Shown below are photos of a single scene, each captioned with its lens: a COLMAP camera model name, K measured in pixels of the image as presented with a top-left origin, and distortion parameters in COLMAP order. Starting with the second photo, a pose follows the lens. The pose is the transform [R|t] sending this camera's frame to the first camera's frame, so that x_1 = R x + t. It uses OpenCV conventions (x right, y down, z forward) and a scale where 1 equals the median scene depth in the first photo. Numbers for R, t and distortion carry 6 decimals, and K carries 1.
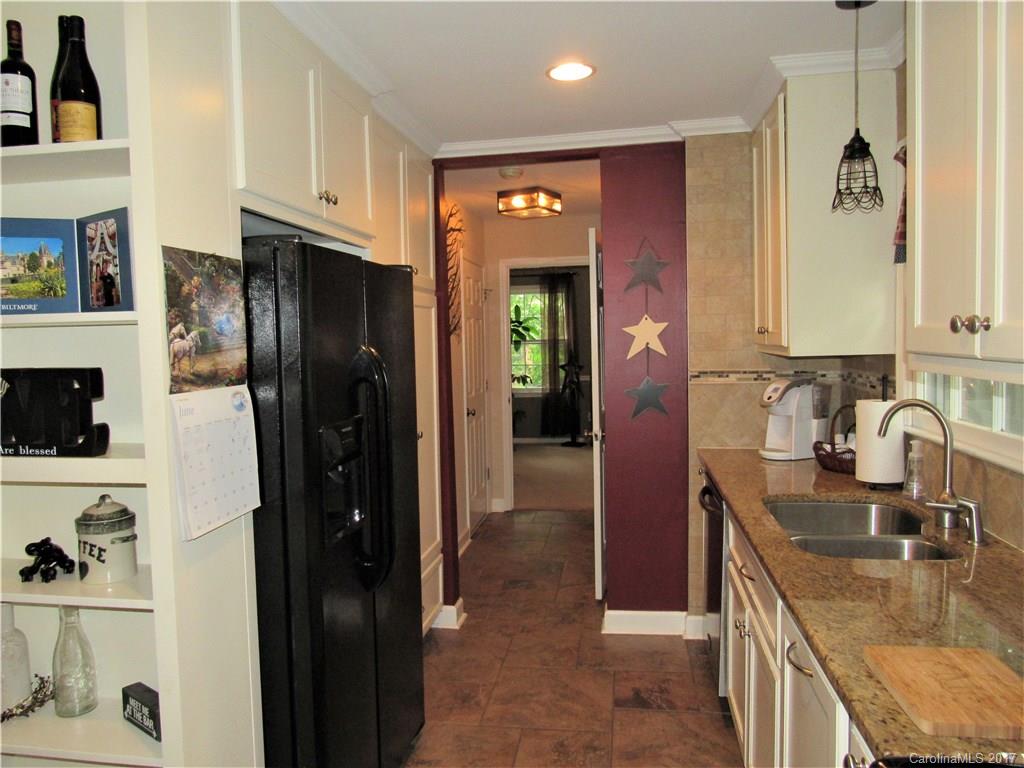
lens RADIAL K [[739.8, 0, 512.0], [0, 739.8, 384.0], [0, 0, 1]] dist [-0.006640, -0.005052]
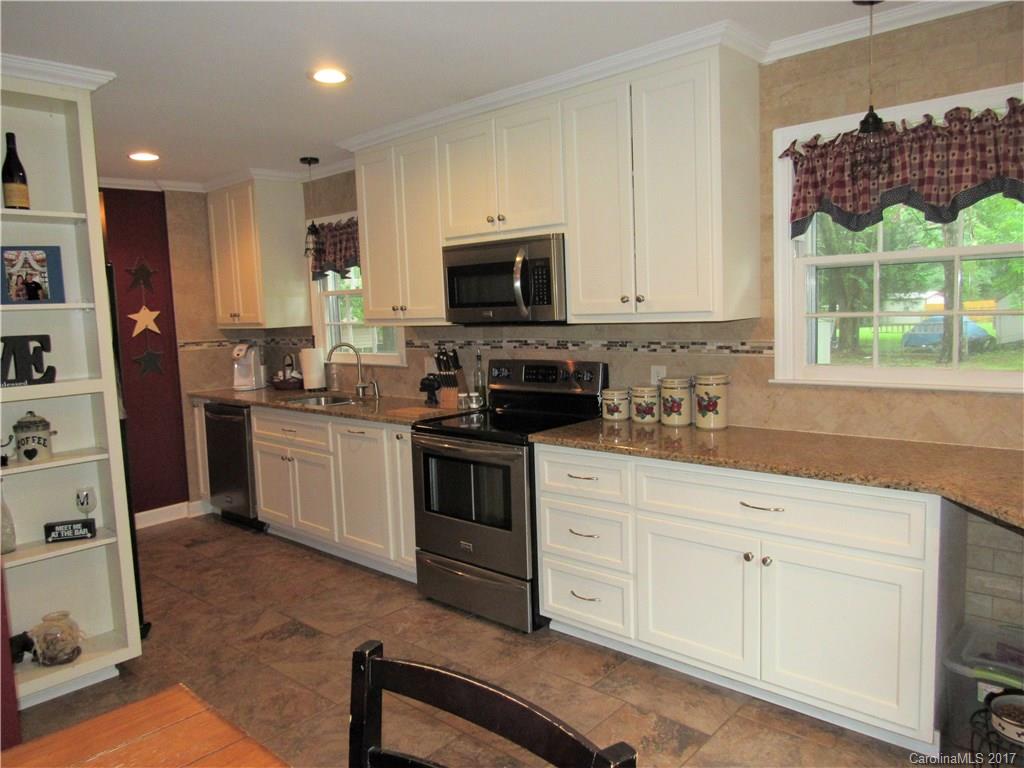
lens RADIAL K [[739.8, 0, 512.0], [0, 739.8, 384.0], [0, 0, 1]] dist [-0.006640, -0.005052]
pose [[0.550498, -0.086775, 0.830315, -0.823191], [0.078589, 0.995553, 0.051940, 0.053279], [-0.831129, 0.036661, 0.554869, -0.530051]]
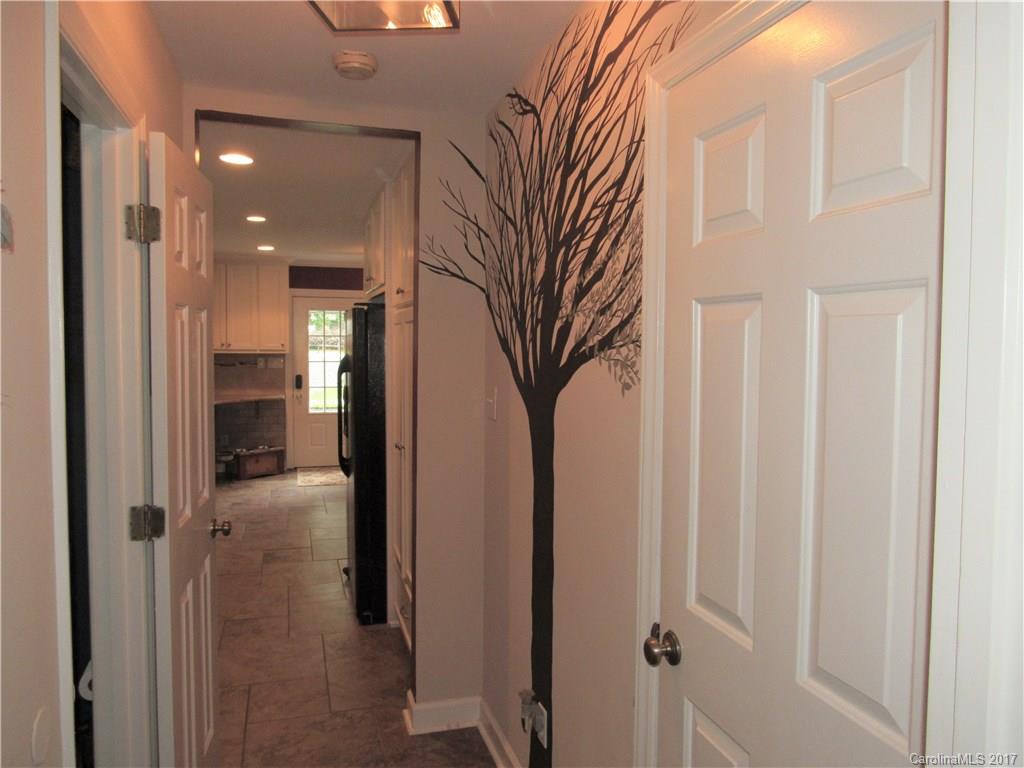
lens RADIAL K [[739.8, 0, 512.0], [0, 739.8, 384.0], [0, 0, 1]] dist [-0.006640, -0.005052]
pose [[-0.904177, 0.035690, -0.425665, 0.210580], [-0.013962, 0.993502, 0.112958, -0.175024], [0.426930, 0.108077, -0.897803, 2.382281]]
